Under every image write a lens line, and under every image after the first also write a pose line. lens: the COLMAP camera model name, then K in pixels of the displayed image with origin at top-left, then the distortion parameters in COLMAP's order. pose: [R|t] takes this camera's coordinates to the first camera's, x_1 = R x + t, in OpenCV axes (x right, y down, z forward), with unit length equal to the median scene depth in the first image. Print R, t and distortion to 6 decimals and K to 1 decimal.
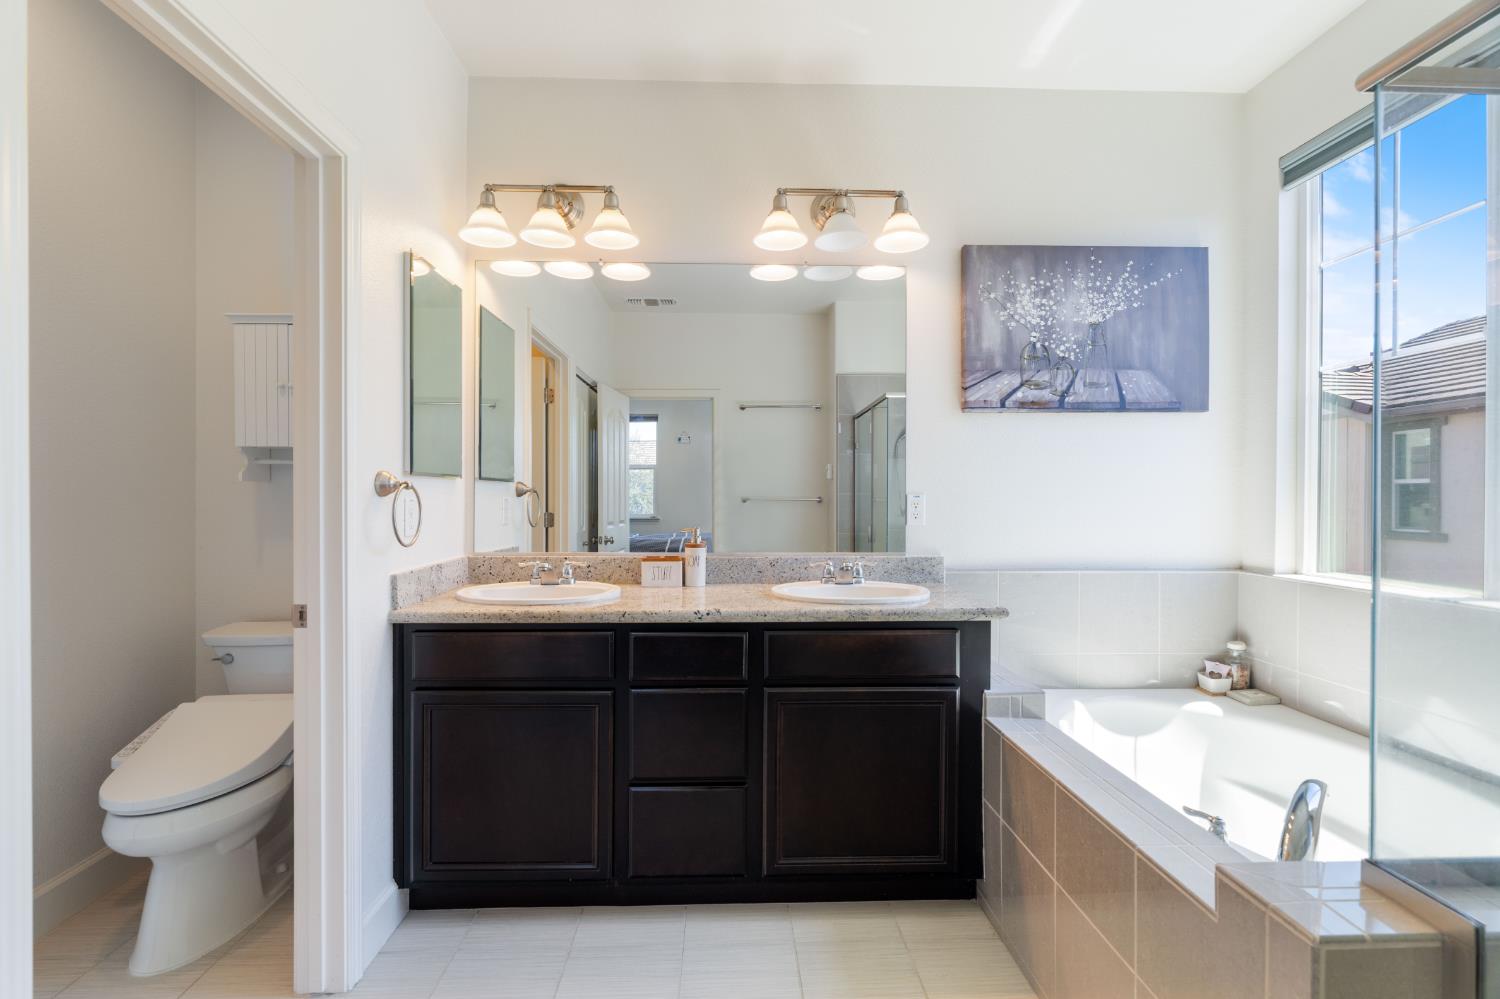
lens RADIAL K [[688.8, 0, 745.4], [0, 688.8, 502.9], [0, 0, 1]] dist [-0.007523, 0.003679]
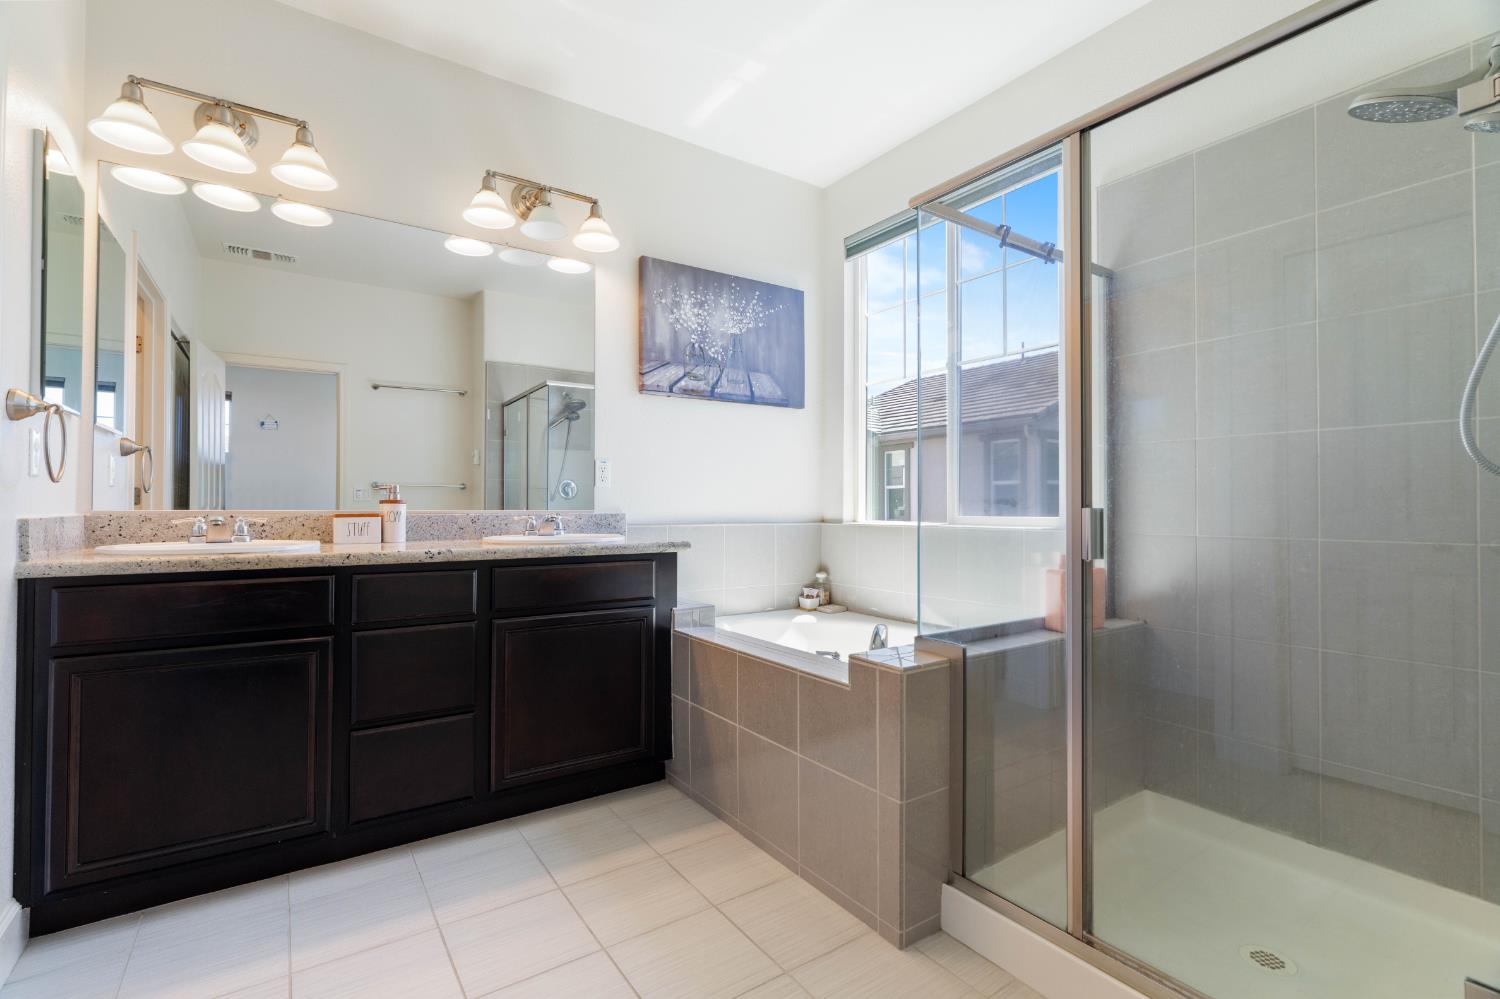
lens RADIAL K [[688.8, 0, 741.3], [0, 688.8, 504.9], [0, 0, 1]] dist [-0.007523, 0.003679]
pose [[0.847394, 0.003918, 0.530950, -0.175878], [0.003814, 0.999902, -0.013466, 0.081144], [-0.530951, 0.013436, 0.847296, -0.113367]]
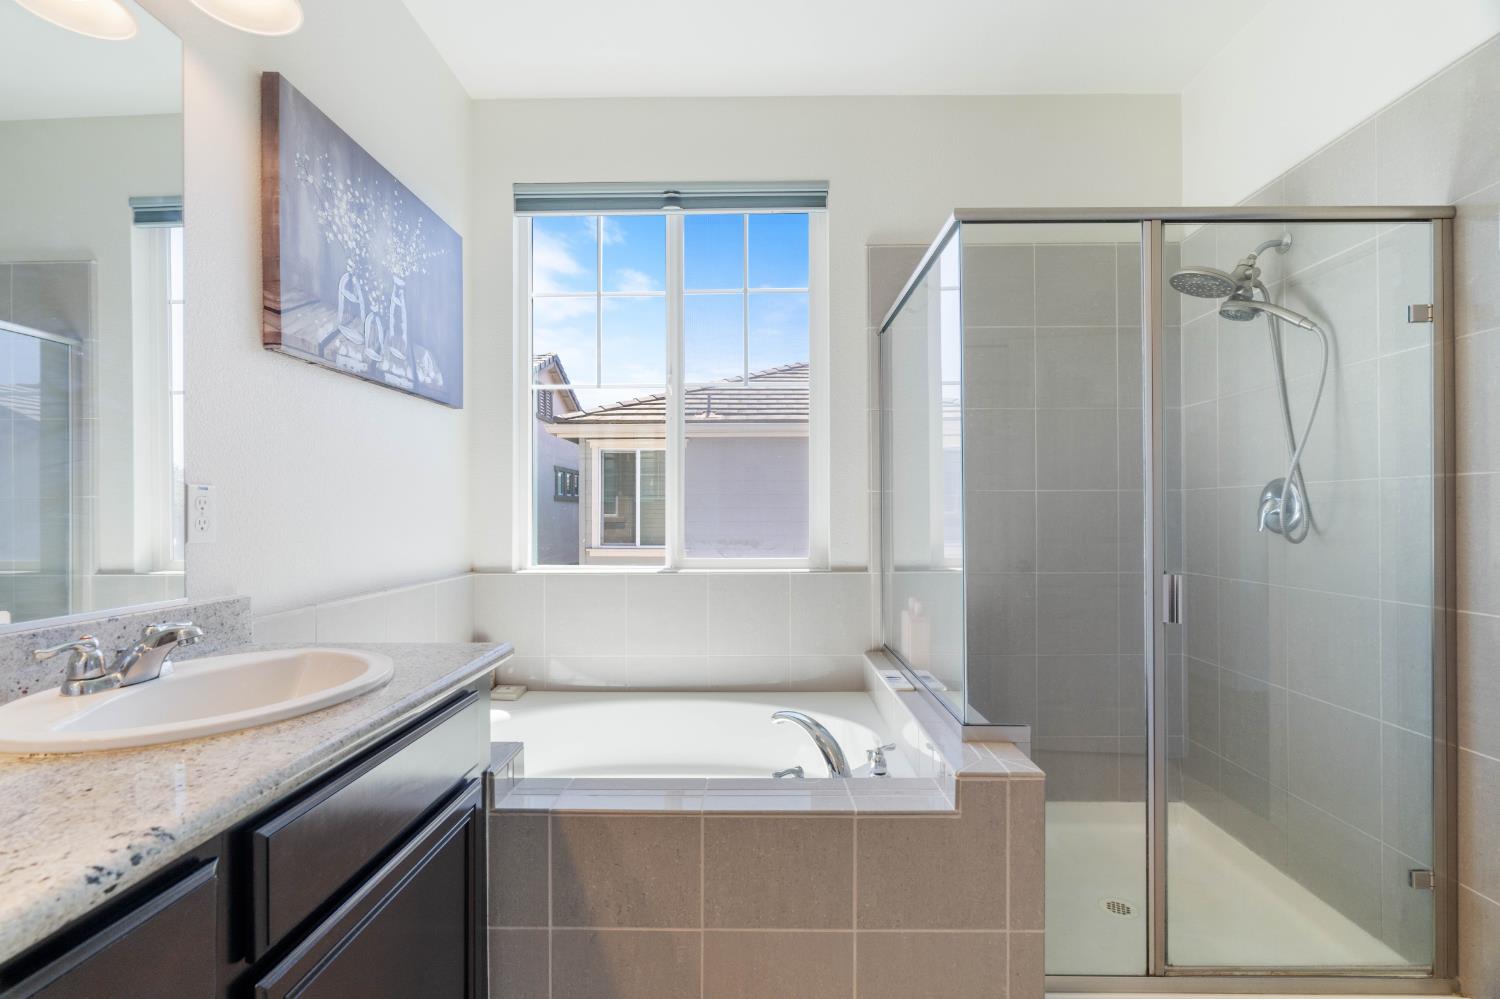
lens RADIAL K [[688.8, 0, 737.7], [0, 688.8, 510.9], [0, 0, 1]] dist [-0.007523, 0.003679]
pose [[0.047352, -0.000700, 0.998878, -0.262992], [0.014433, 0.999896, 0.000016, 0.014111], [-0.998774, 0.014416, 0.047357, 0.575973]]
